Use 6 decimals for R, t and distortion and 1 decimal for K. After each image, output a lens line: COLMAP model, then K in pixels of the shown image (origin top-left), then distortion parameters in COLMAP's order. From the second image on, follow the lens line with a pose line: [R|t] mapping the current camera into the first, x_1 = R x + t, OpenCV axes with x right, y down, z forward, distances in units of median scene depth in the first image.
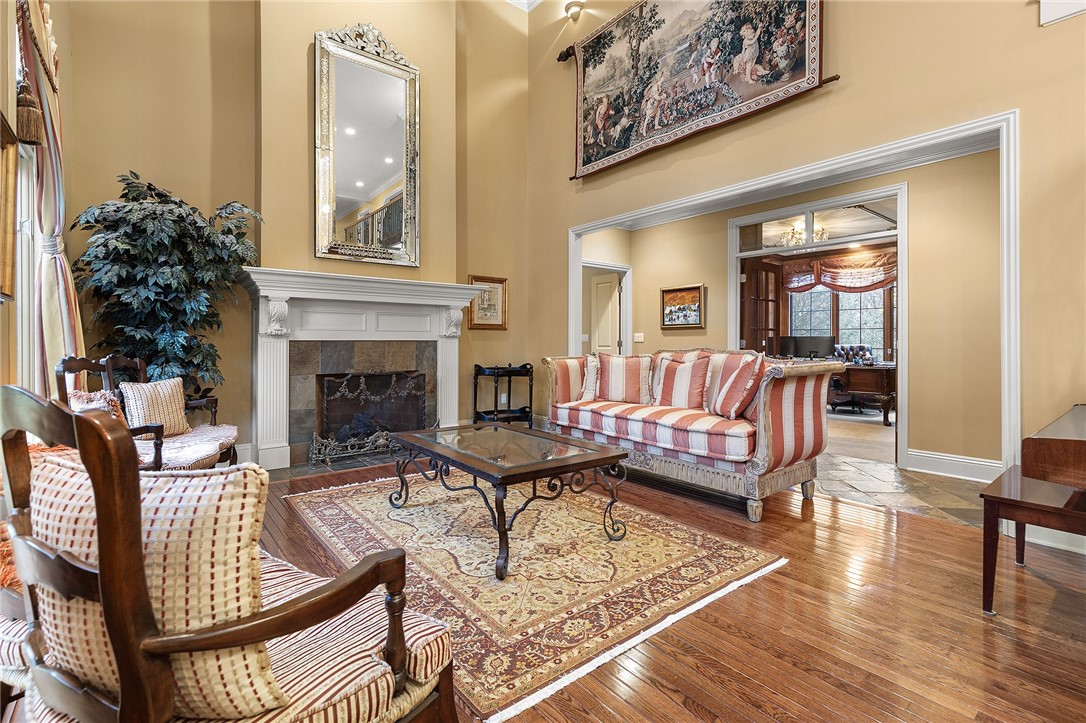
lens RADIAL K [[495.0, 0, 536.6], [0, 495.0, 337.5], [0, 0, 1]] dist [0.011549, -0.000442]
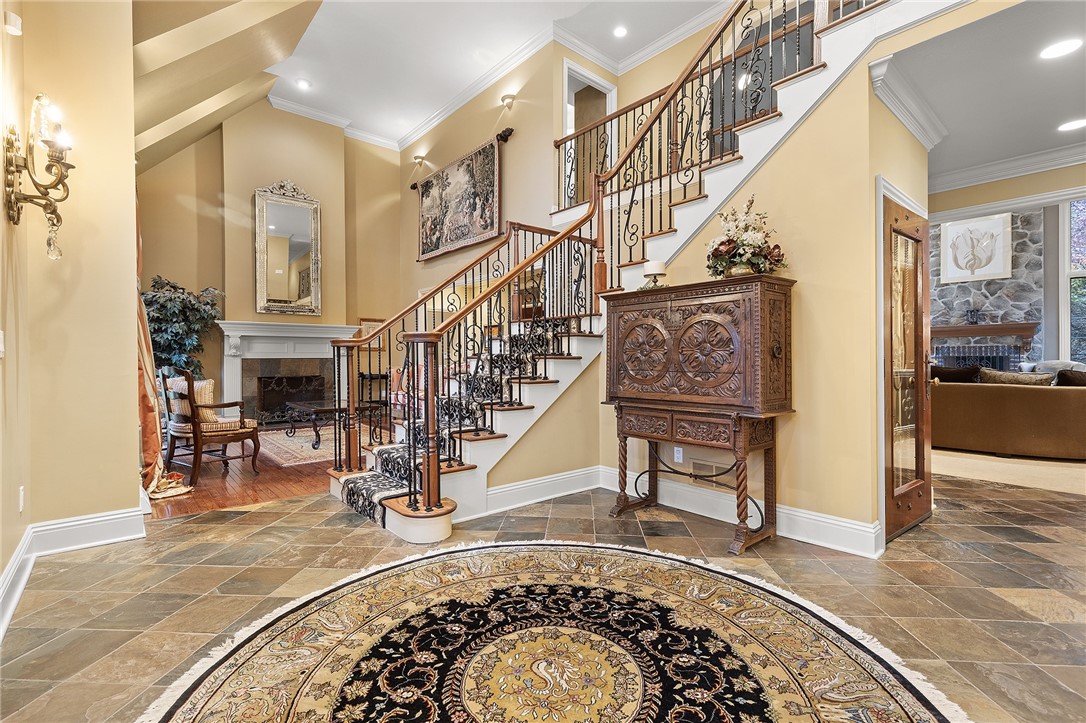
lens RADIAL K [[495.0, 0, 544.5], [0, 495.0, 359.4], [0, 0, 1]] dist [0.011549, -0.000442]
pose [[0.999269, -0.003996, 0.038007, 0.555286], [0.003572, 0.999931, 0.011205, -0.007511], [-0.038049, -0.011061, 0.999215, -0.887318]]
